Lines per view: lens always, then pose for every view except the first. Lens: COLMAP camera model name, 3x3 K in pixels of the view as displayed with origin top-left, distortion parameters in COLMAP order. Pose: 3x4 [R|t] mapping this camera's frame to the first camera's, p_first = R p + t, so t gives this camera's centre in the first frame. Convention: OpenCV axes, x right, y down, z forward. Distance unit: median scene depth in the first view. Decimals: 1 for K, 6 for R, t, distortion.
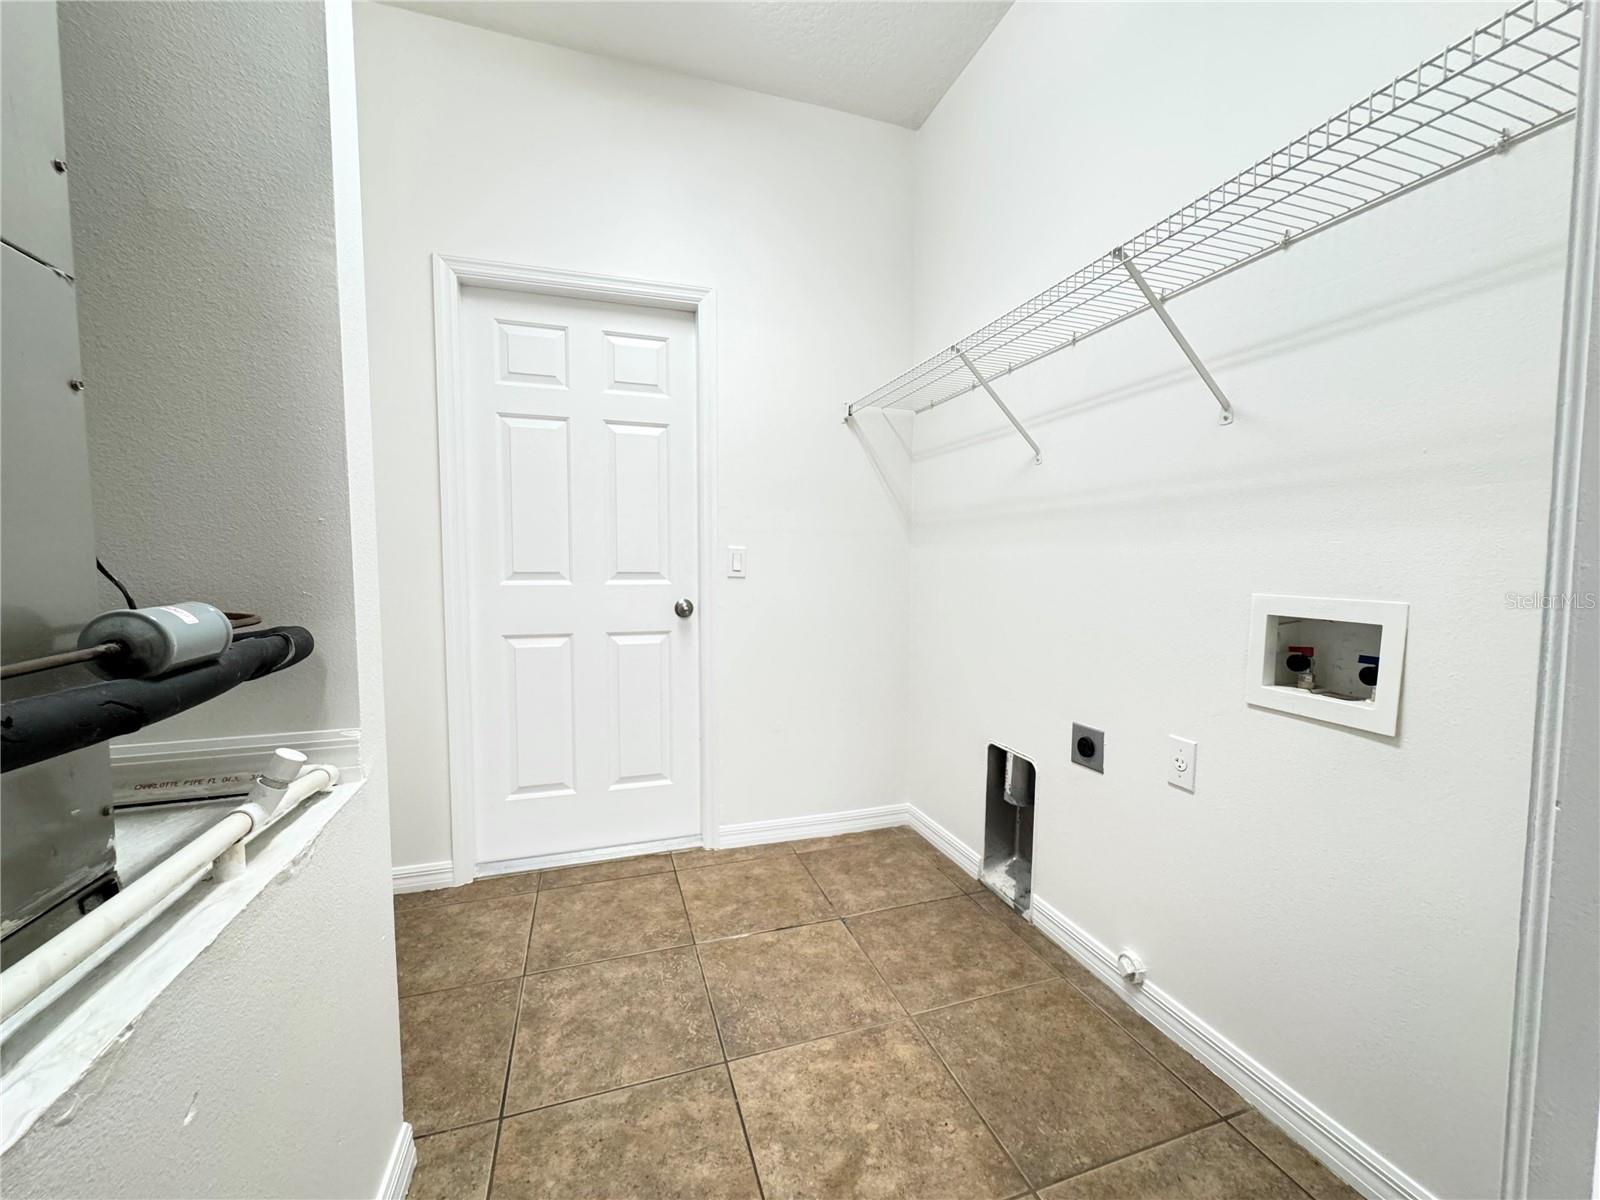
lens RADIAL K [[638.6, 0, 804.5], [0, 638.6, 604.2], [0, 0, 1]] dist [-0.003459, 0.000318]
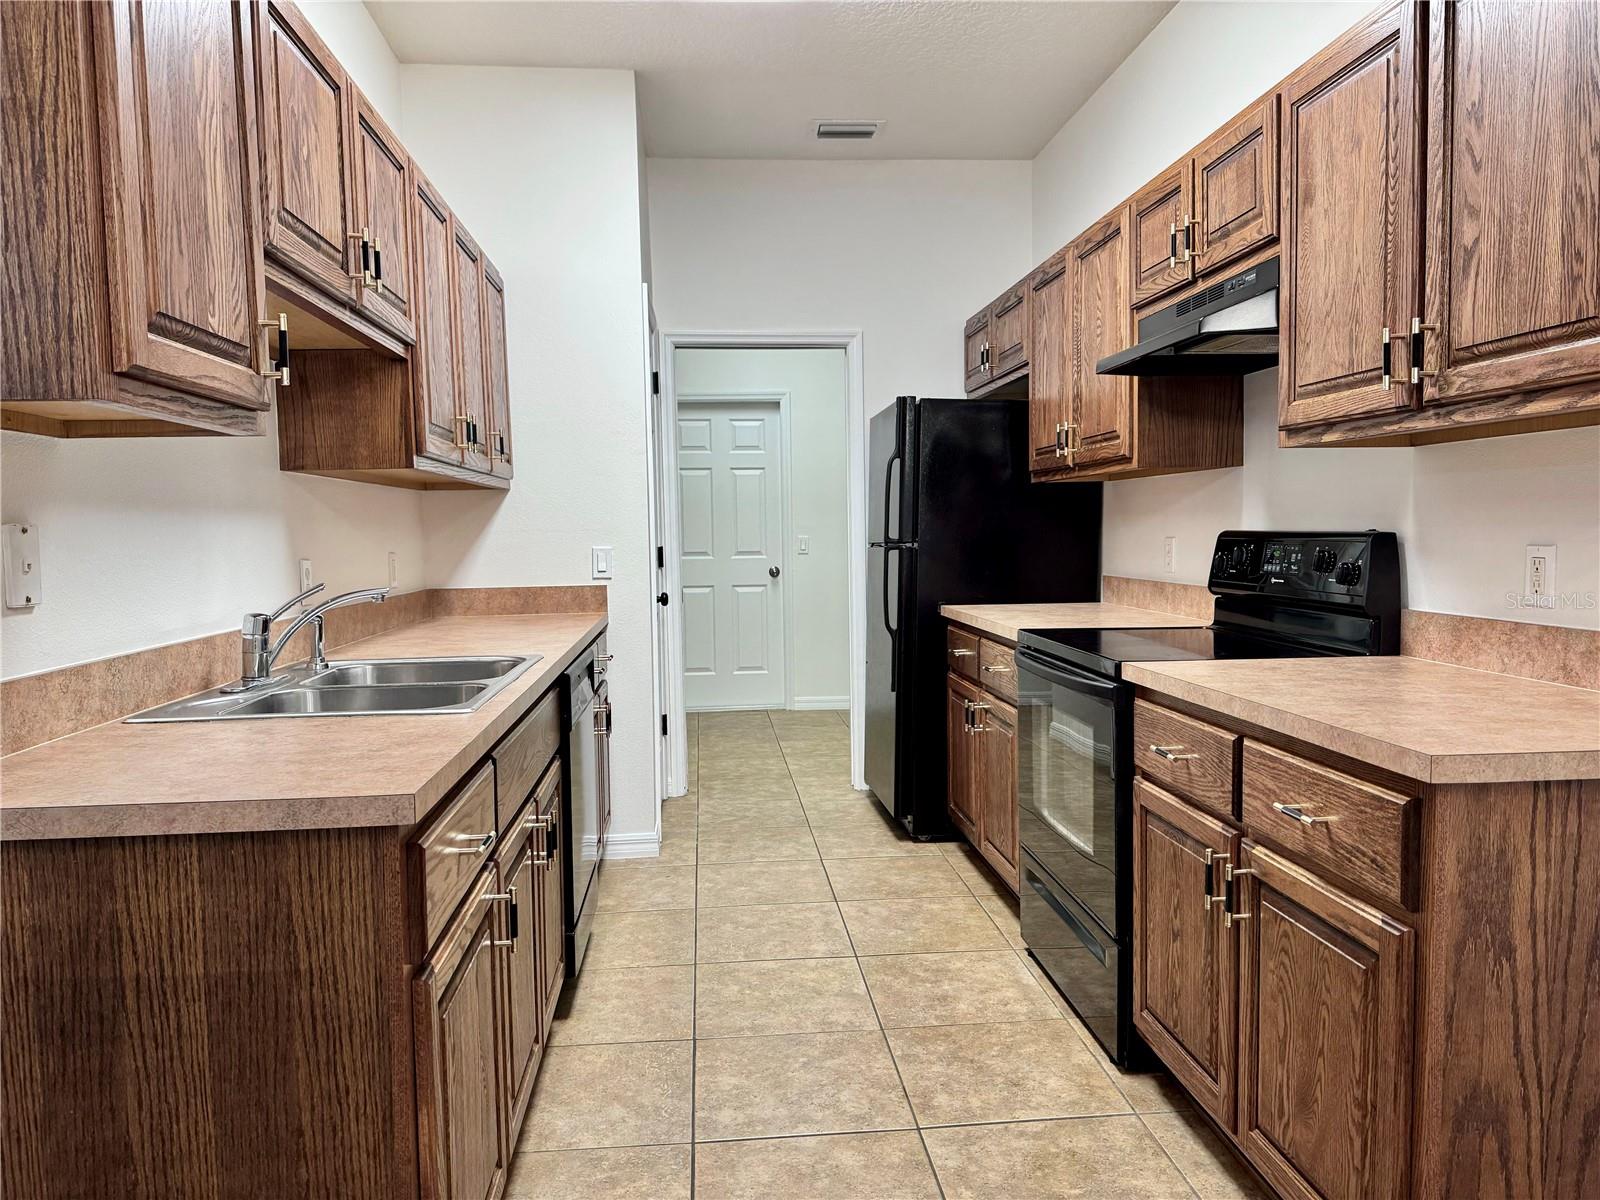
lens RADIAL K [[1120.6, 0, 792.5], [0, 1120.6, 607.5], [0, 0, 1]] dist [0.040941, -0.043475]
pose [[0.972579, -0.001044, -0.232569, 0.811534], [0.002797, 0.999970, 0.007207, 0.116780], [0.232554, -0.007660, 0.972553, -2.792876]]
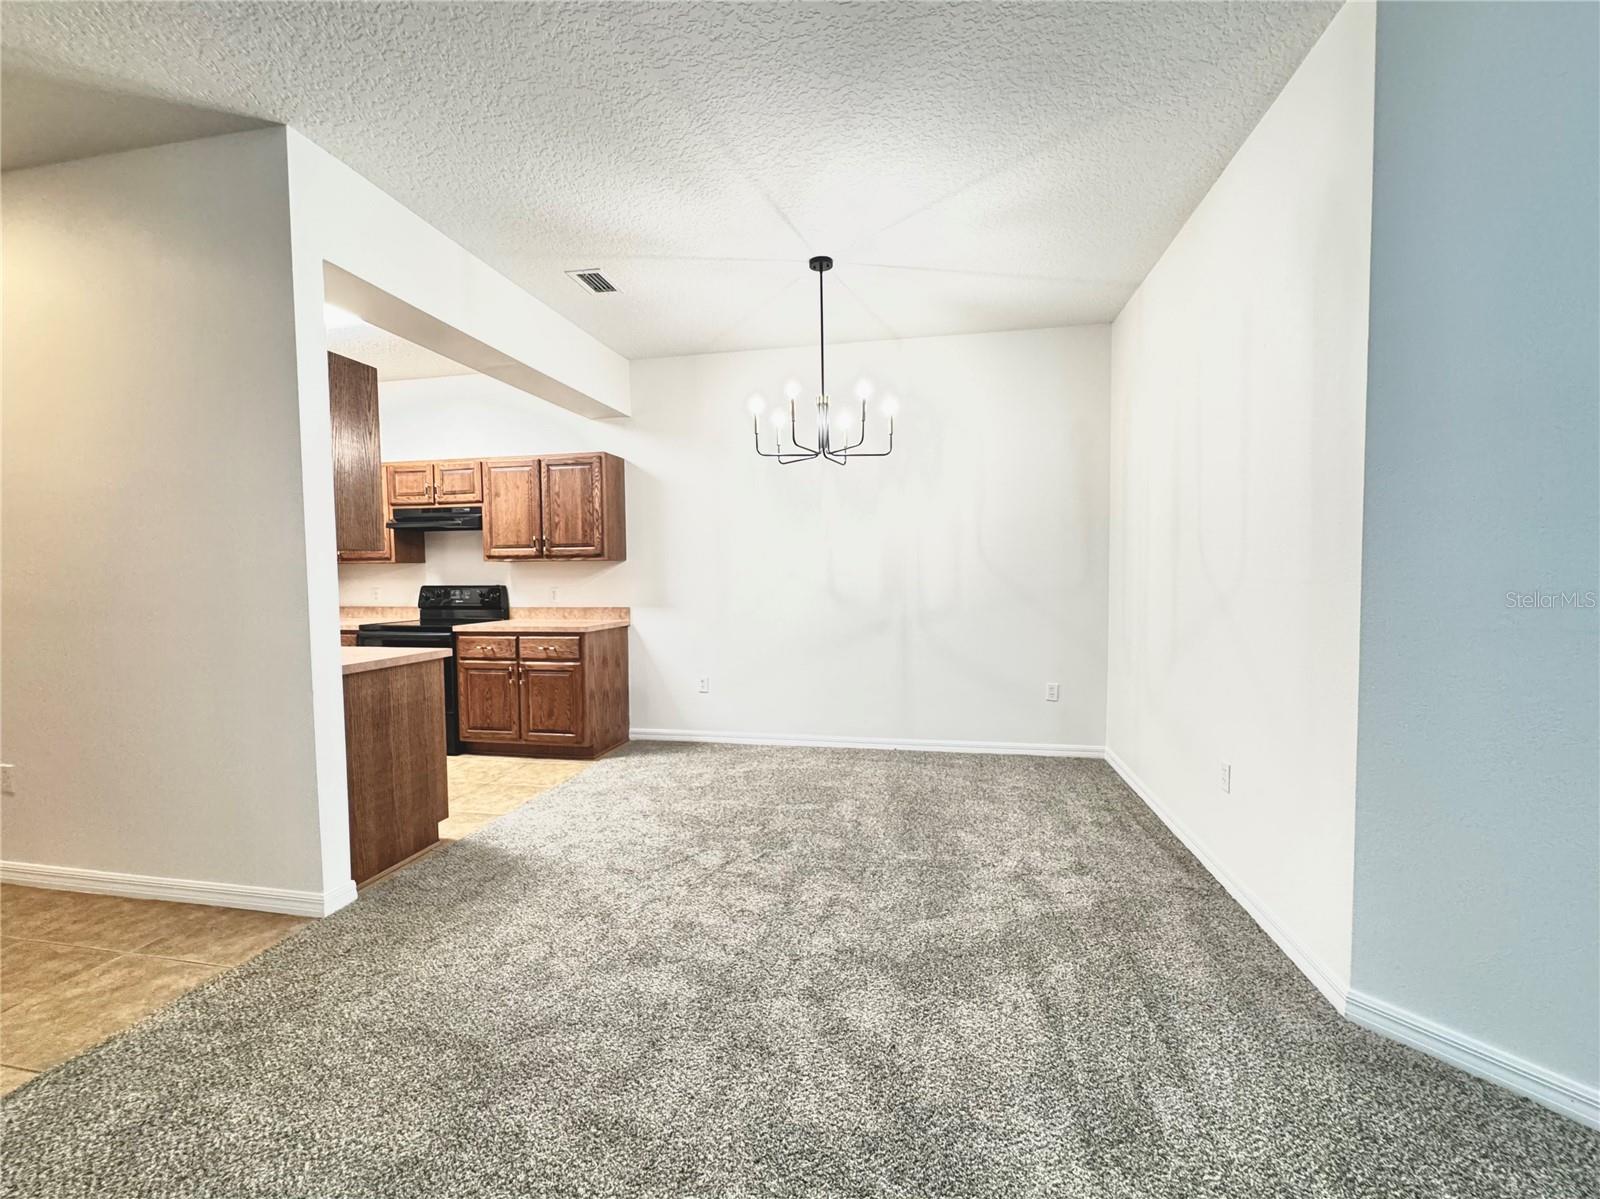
lens RADIAL K [[638.6, 0, 801.3], [0, 638.6, 603.5], [0, 0, 1]] dist [-0.003459, 0.000318]
pose [[0.493070, -0.044462, 0.868853, -0.726085], [0.062169, 0.997941, 0.015787, 0.156358], [-0.867765, 0.046232, 0.494819, -3.878948]]
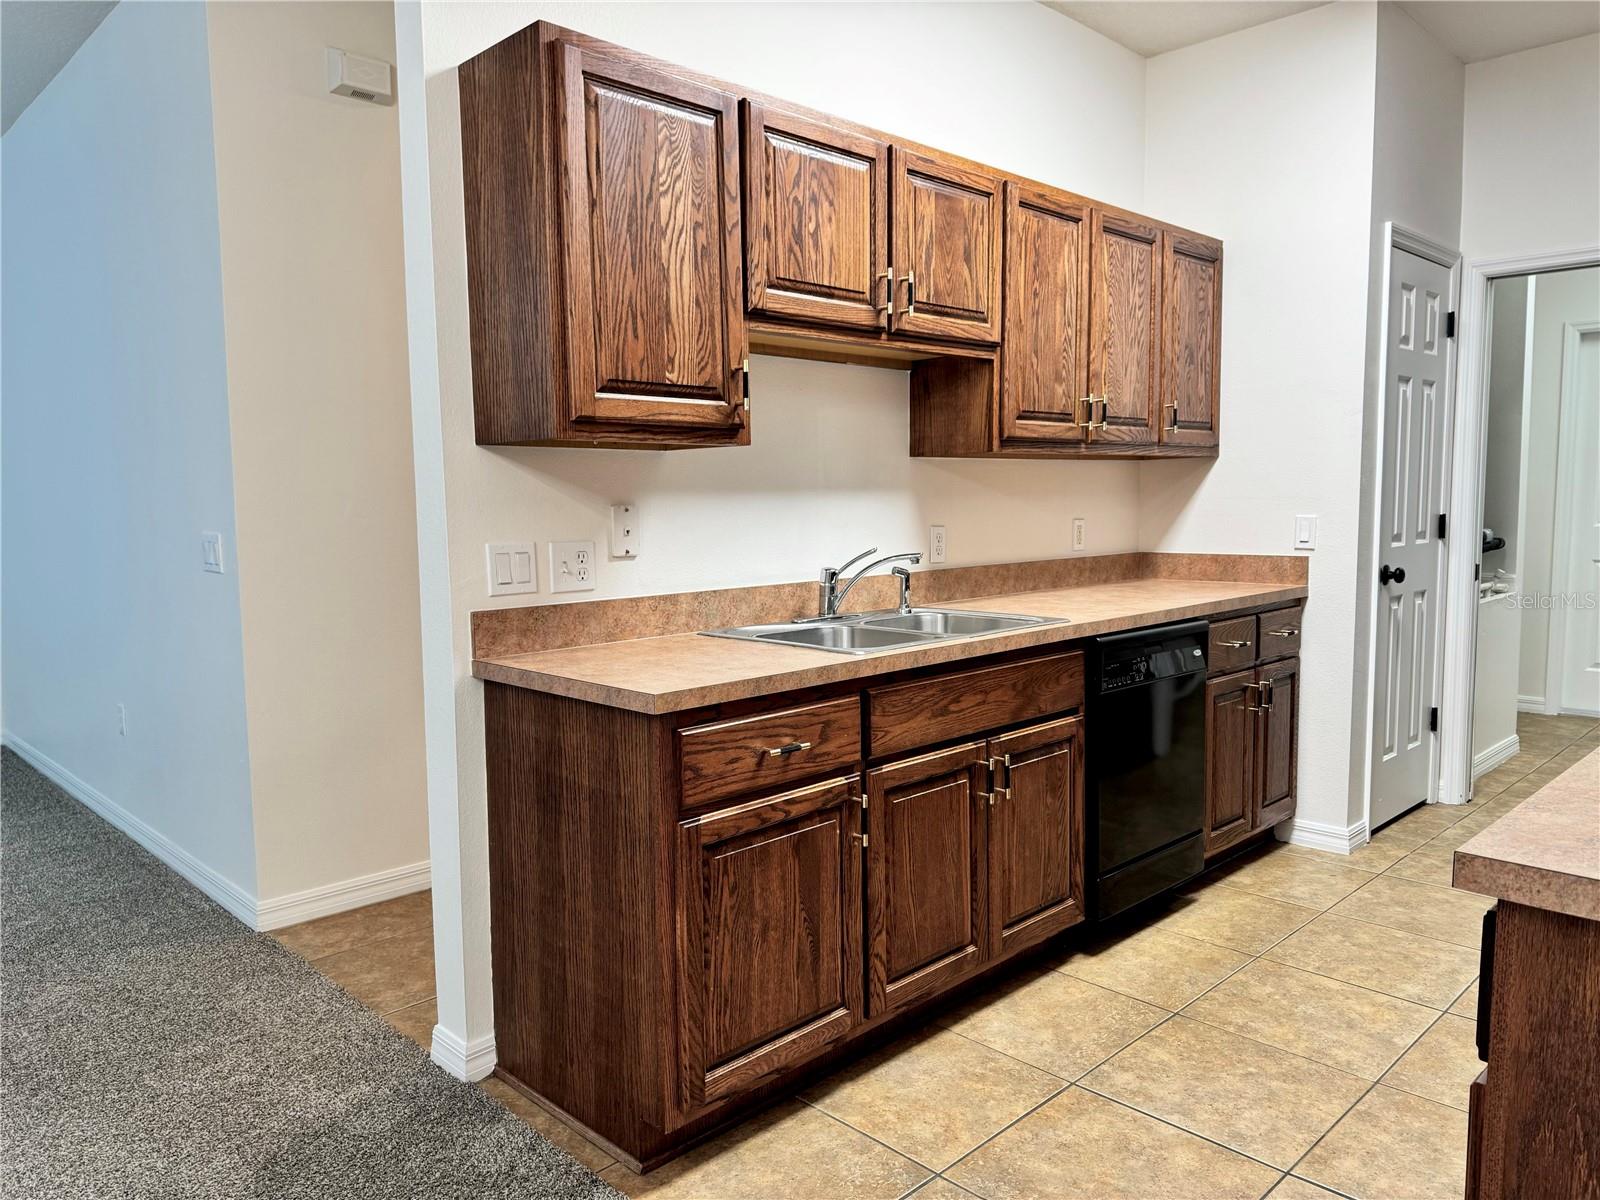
lens RADIAL K [[1120.6, 0, 798.7], [0, 1120.6, 605.5], [0, 0, 1]] dist [0.040941, -0.043475]
pose [[0.439437, 0.083630, -0.894372, 1.480619], [-0.046308, 0.996442, 0.070422, 0.067638], [0.897079, 0.010471, 0.441746, -2.473653]]
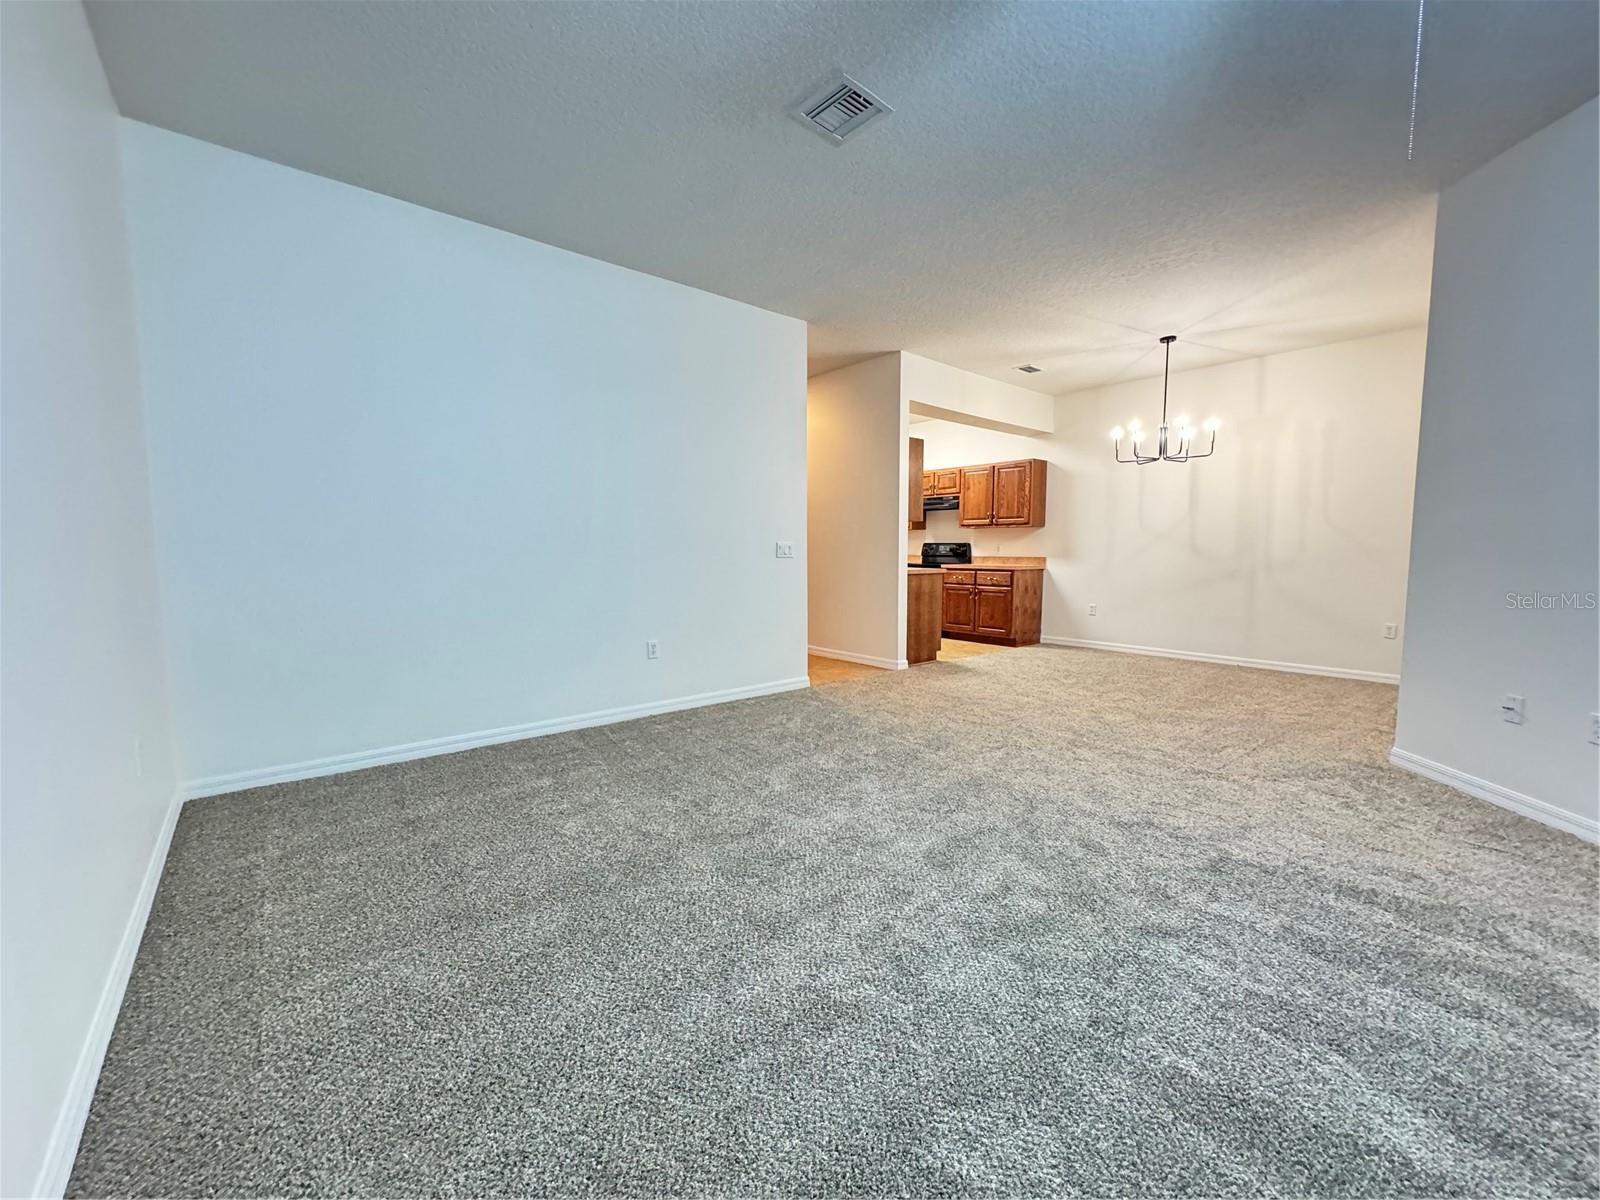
lens RADIAL K [[638.6, 0, 799.6], [0, 638.6, 593.0], [0, 0, 1]] dist [-0.003459, 0.000318]
pose [[0.930750, -0.020684, 0.365071, -1.846611], [0.017197, 0.999770, 0.012803, 0.336264], [-0.365251, -0.005638, 0.930892, -5.319364]]
